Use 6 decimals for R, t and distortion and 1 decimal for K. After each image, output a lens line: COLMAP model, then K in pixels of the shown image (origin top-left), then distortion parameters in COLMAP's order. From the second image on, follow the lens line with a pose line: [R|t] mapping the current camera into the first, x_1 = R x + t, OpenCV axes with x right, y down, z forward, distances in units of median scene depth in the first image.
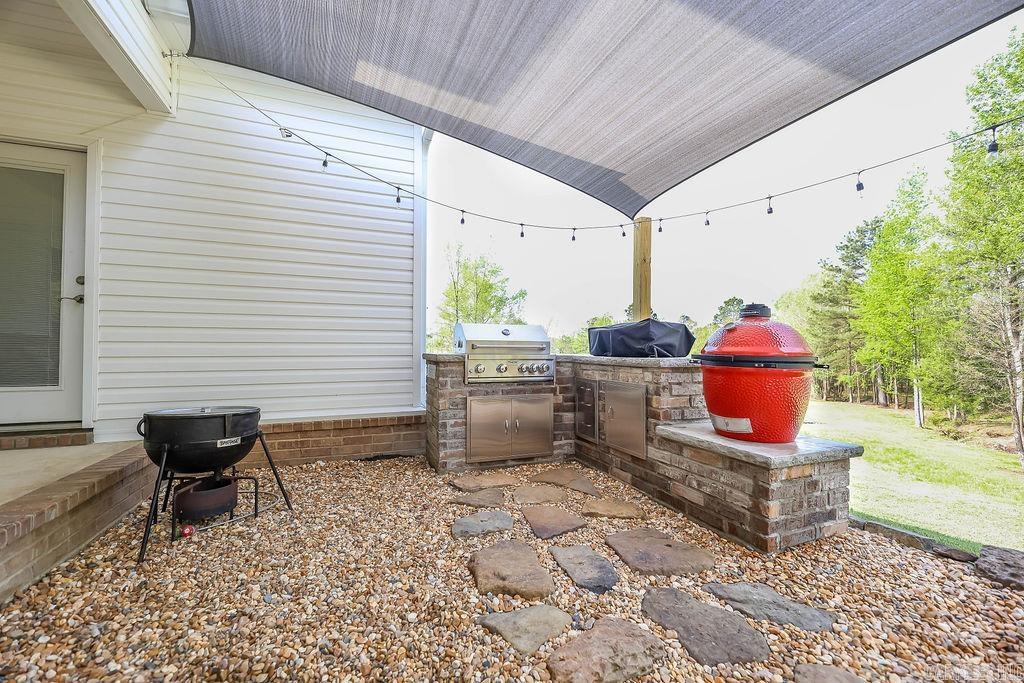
lens RADIAL K [[412.6, 0, 514.9], [0, 412.6, 345.1], [0, 0, 1]] dist [-0.001686, -0.000984]
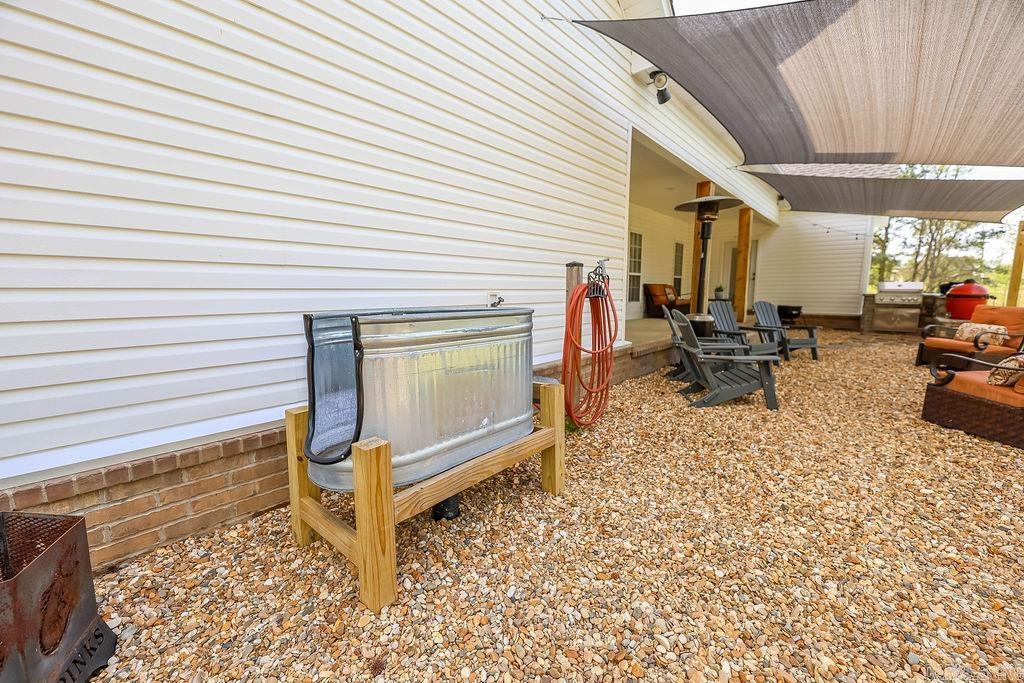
lens RADIAL K [[412.6, 0, 515.5], [0, 412.6, 343.7], [0, 0, 1]] dist [-0.001686, -0.000984]
pose [[0.456493, 0.113171, -0.882500, 1.314977], [0.008463, 0.991280, 0.131498, -0.032237], [0.889687, -0.067497, 0.451554, -2.579185]]
